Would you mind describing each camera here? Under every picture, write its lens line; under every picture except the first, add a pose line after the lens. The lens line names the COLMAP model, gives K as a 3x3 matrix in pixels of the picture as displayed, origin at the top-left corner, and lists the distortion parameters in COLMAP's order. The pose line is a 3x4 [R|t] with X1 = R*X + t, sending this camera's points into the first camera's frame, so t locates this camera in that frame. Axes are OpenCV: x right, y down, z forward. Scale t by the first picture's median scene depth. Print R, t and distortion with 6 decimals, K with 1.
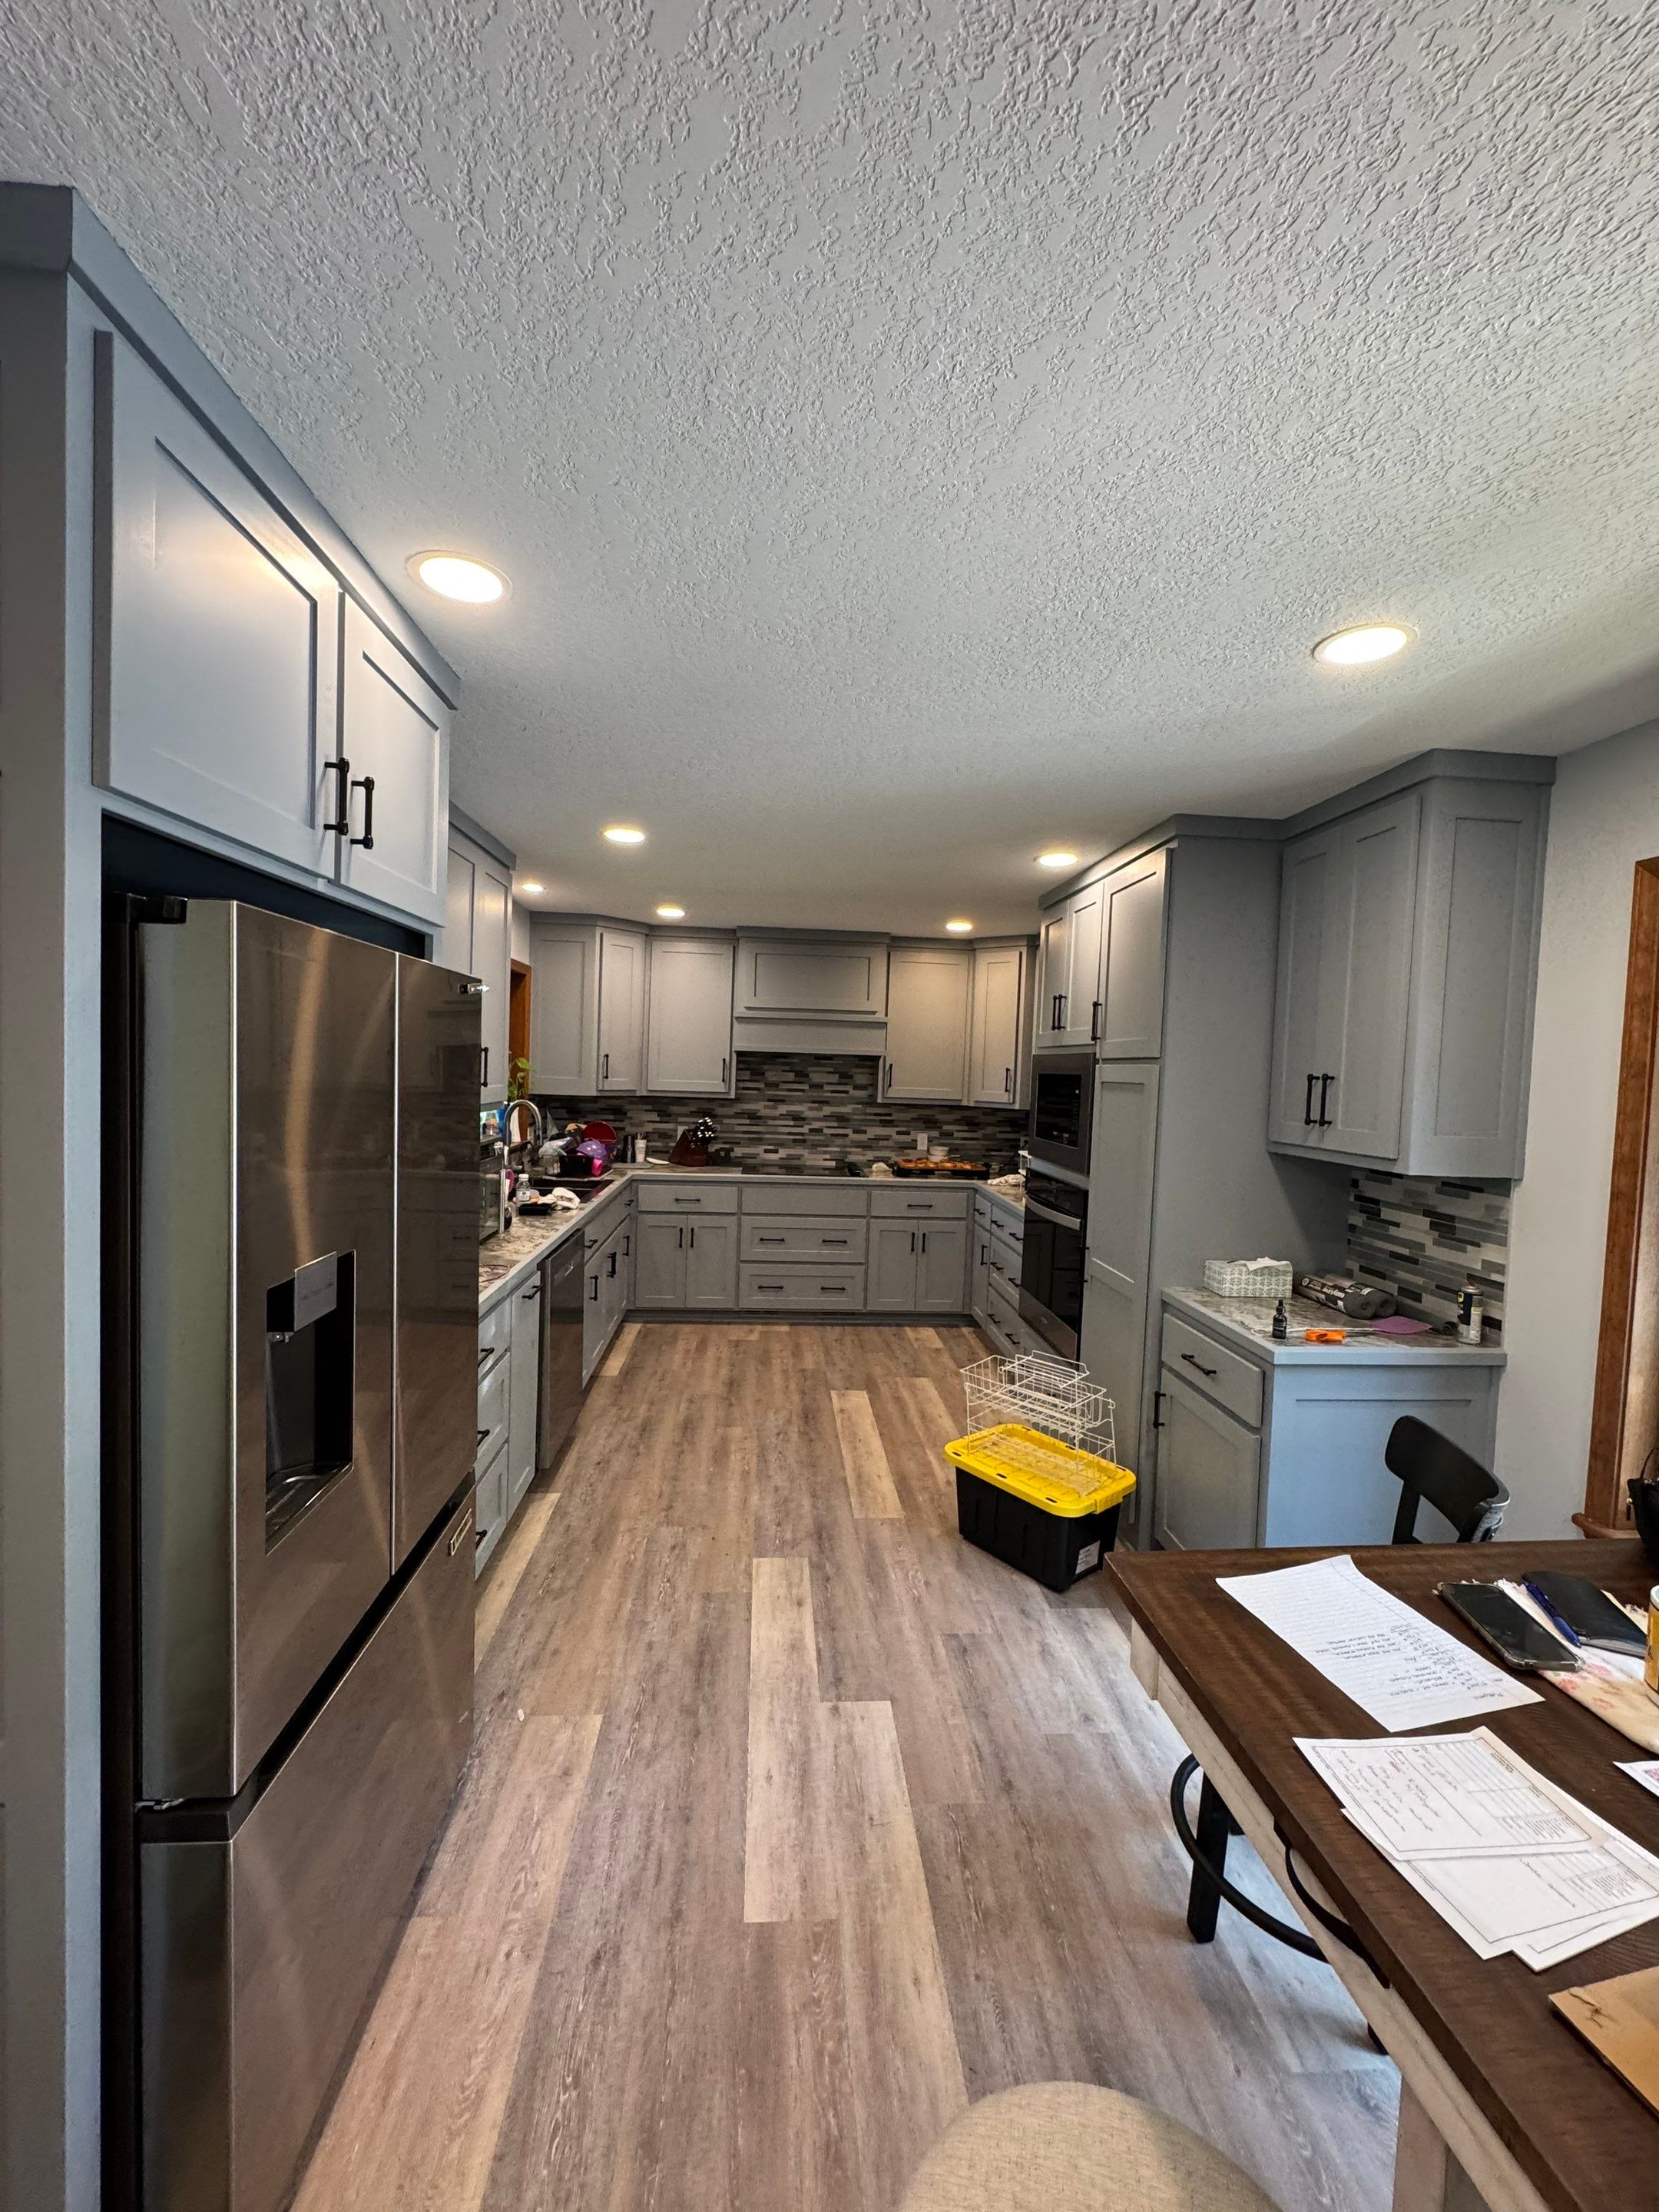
lens RADIAL K [[872.1, 0, 829.5], [0, 872.1, 1106.0], [0, 0, 1]] dist [-0.002309, -0.000306]
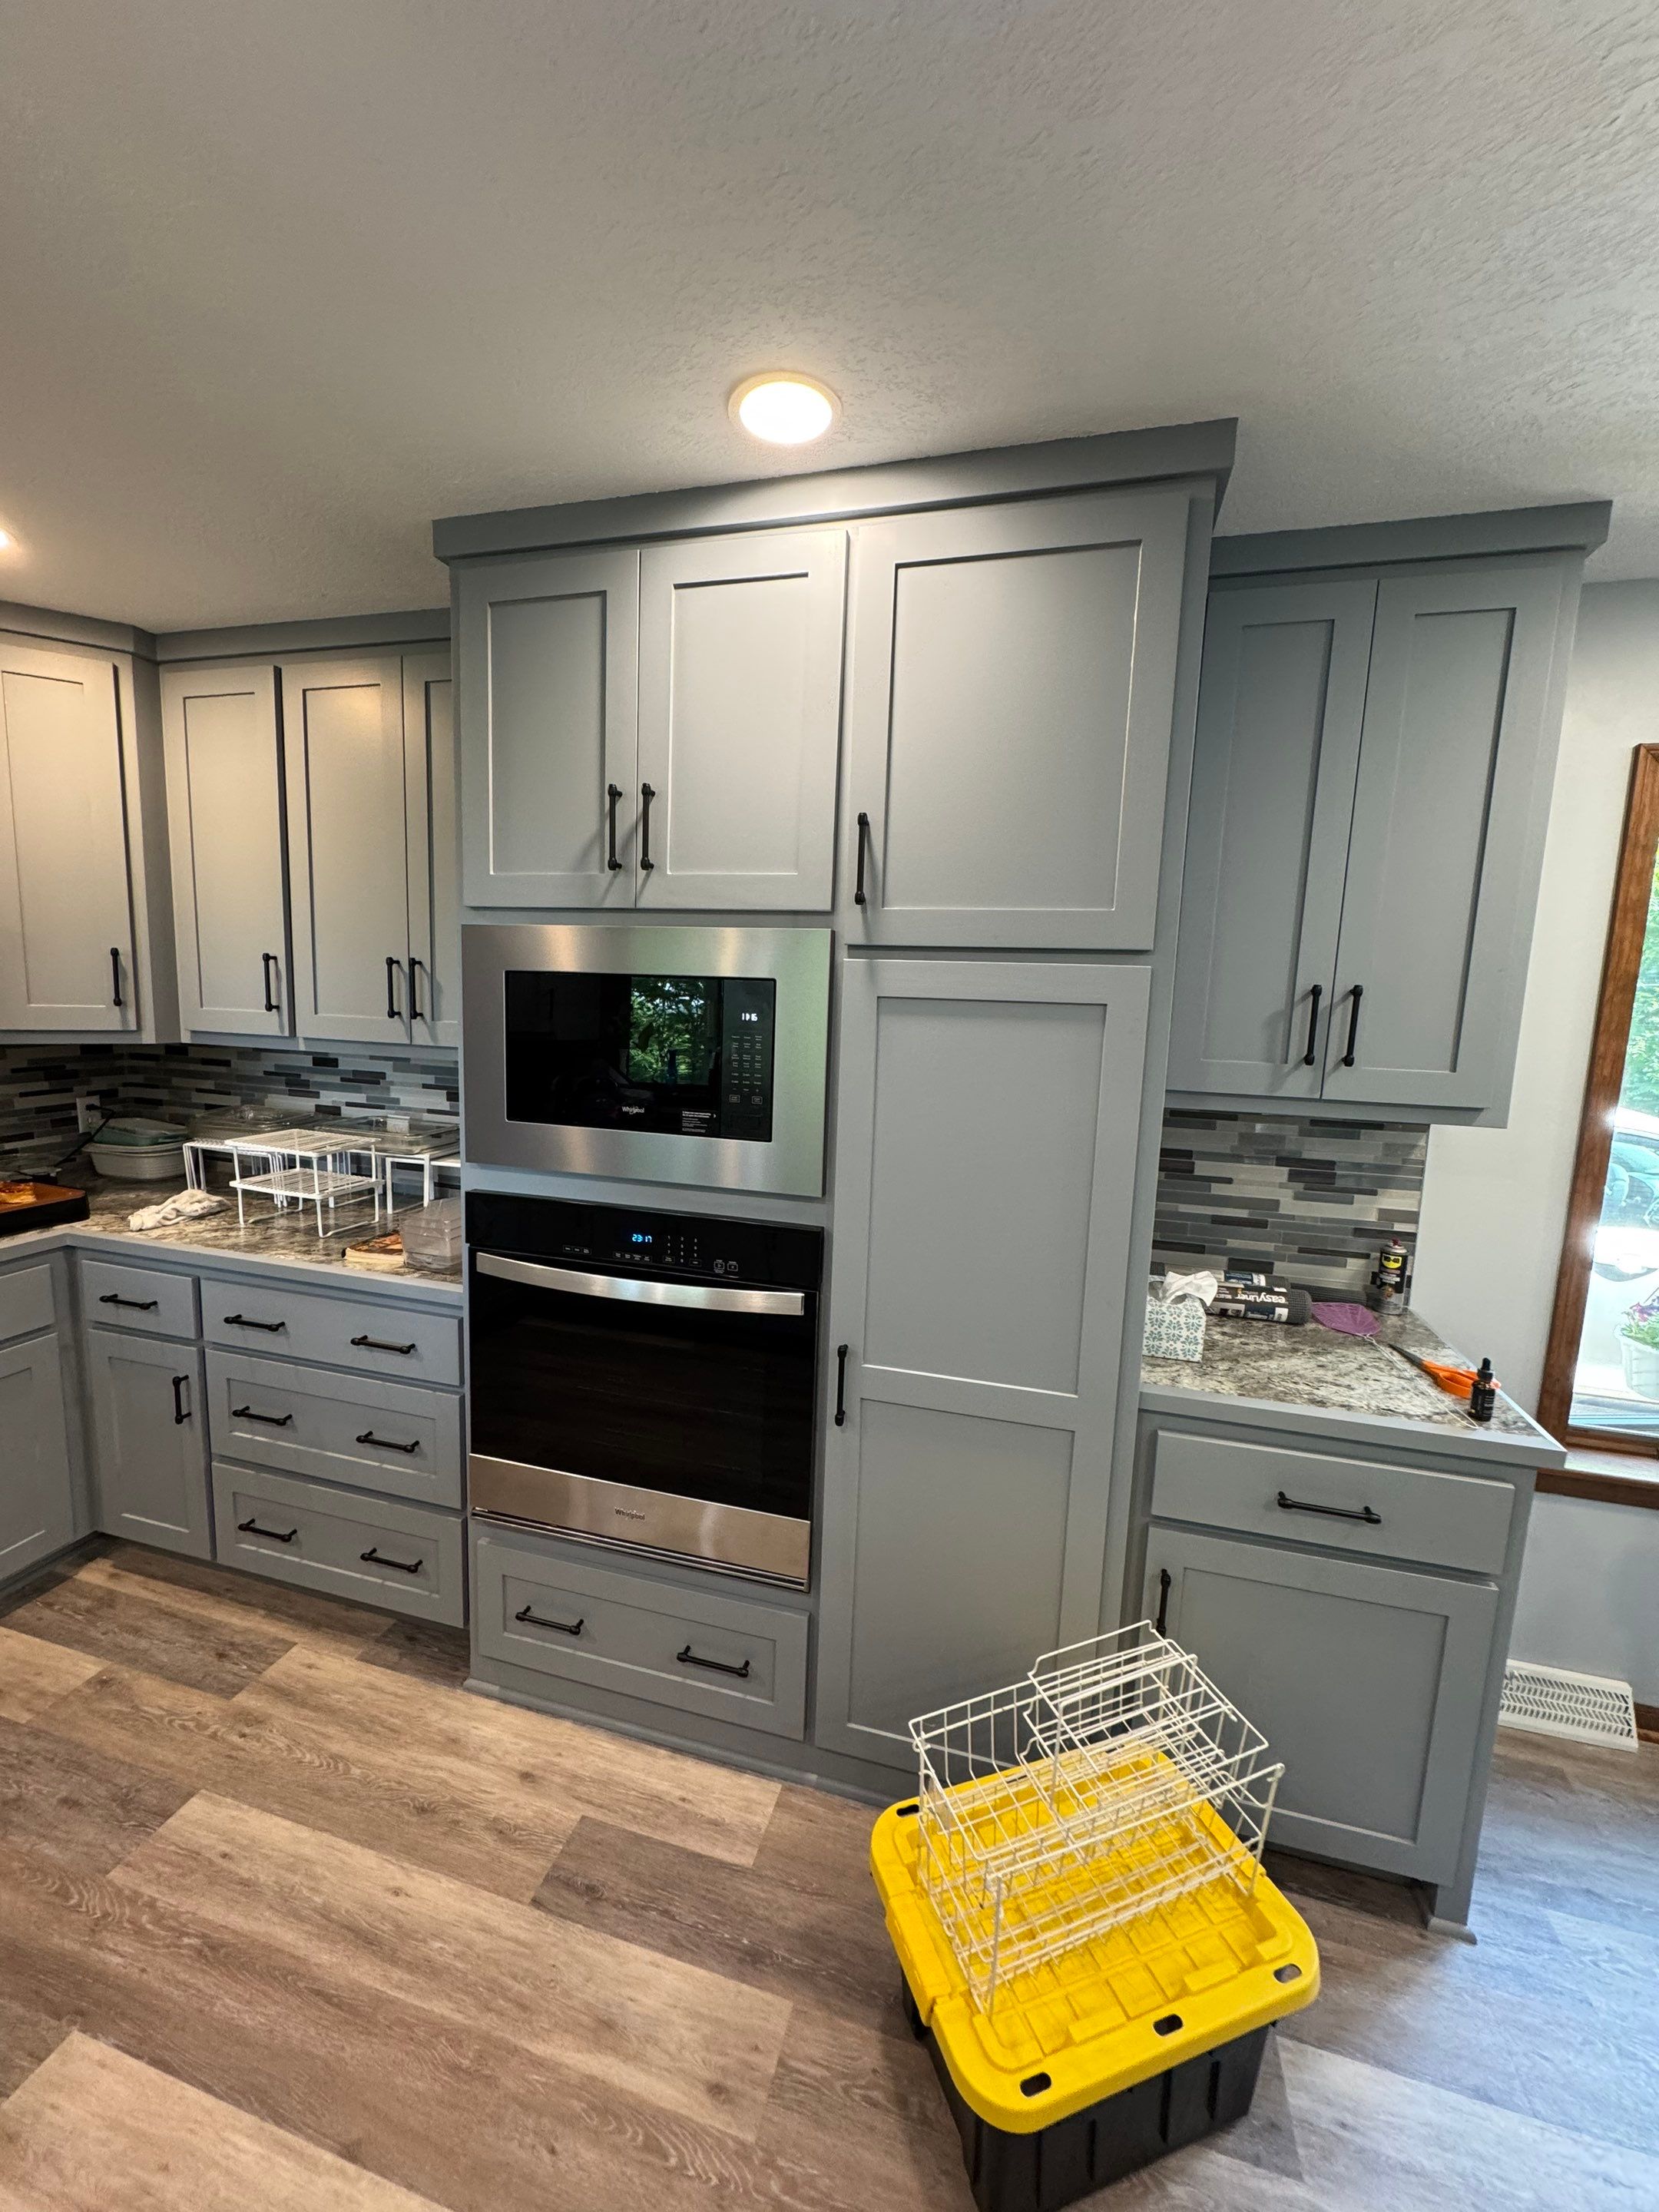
lens RADIAL K [[872.1, 0, 829.5], [0, 872.1, 1106.0], [0, 0, 1]] dist [-0.002309, -0.000306]
pose [[0.338832, -0.151867, 0.928509, -0.162529], [0.020297, 0.987837, 0.154163, -0.052450], [-0.940628, -0.033390, 0.337794, 1.067398]]
